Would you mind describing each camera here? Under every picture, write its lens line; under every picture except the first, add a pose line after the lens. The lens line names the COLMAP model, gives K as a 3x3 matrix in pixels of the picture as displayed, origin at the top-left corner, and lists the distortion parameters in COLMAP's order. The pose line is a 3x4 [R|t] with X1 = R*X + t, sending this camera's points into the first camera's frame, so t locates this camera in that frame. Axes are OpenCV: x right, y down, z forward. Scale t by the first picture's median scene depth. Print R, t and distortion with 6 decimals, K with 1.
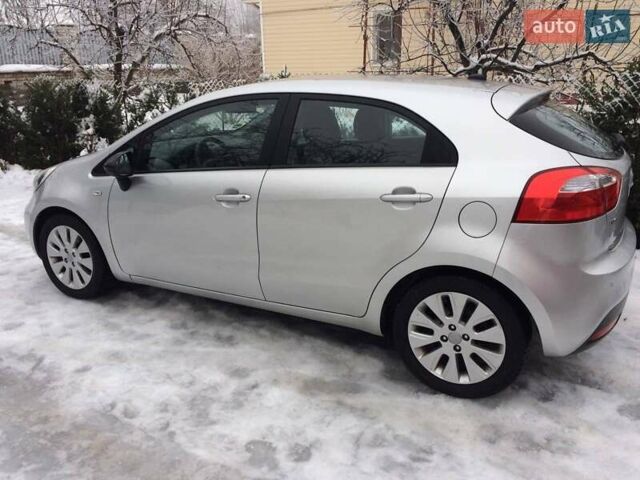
lens RADIAL K [[545.2, 0, 320.0], [0, 545.2, 240.0], [0, 0, 1]] dist [0.096837, -0.136682]
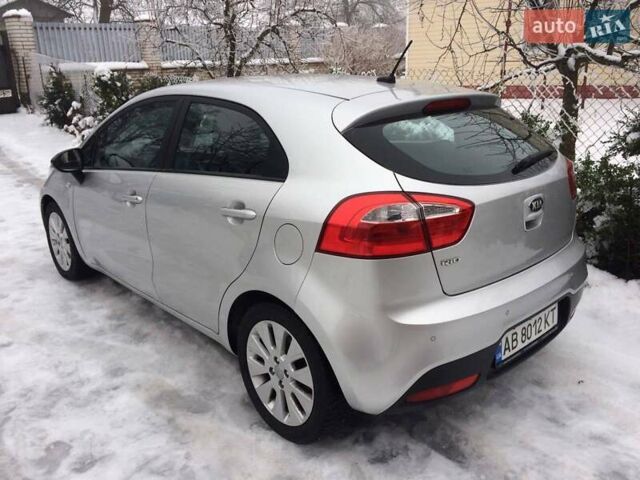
lens RADIAL K [[545.2, 0, 320.0], [0, 545.2, 240.0], [0, 0, 1]] dist [0.096837, -0.136682]
pose [[0.944748, 0.088021, -0.315760, 0.571769], [-0.082996, 0.996117, 0.029356, -0.068900], [0.317118, -0.001527, 0.948385, 0.170880]]
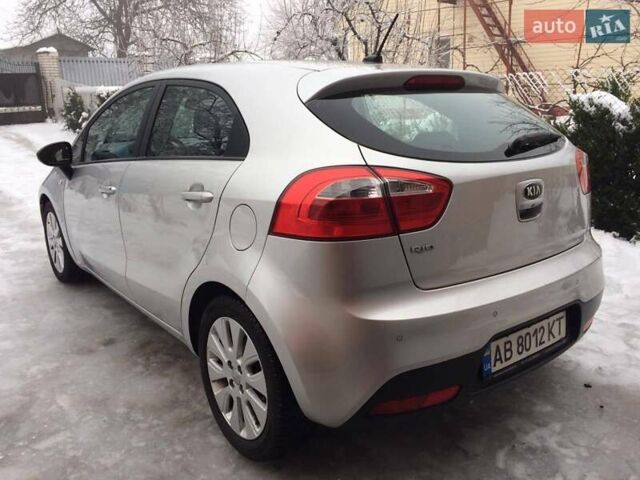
lens RADIAL K [[545.2, 0, 320.0], [0, 545.2, 240.0], [0, 0, 1]] dist [0.096837, -0.136682]
pose [[0.913411, 0.091317, -0.396664, 0.651090], [-0.109105, 0.993776, -0.022461, -0.013642], [0.392144, 0.063794, 0.917689, 0.307233]]
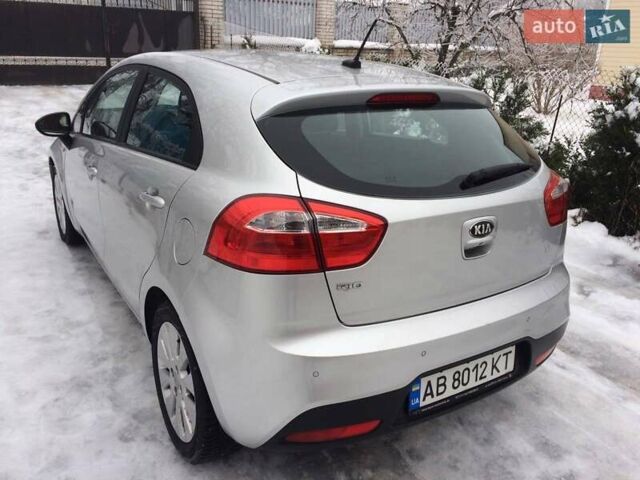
lens RADIAL K [[545.2, 0, 320.0], [0, 545.2, 240.0], [0, 0, 1]] dist [0.096837, -0.136682]
pose [[0.866073, 0.206756, -0.455158, 0.756020], [-0.188657, 0.978320, 0.085427, -0.133001], [0.462953, 0.011883, 0.886303, 0.367293]]
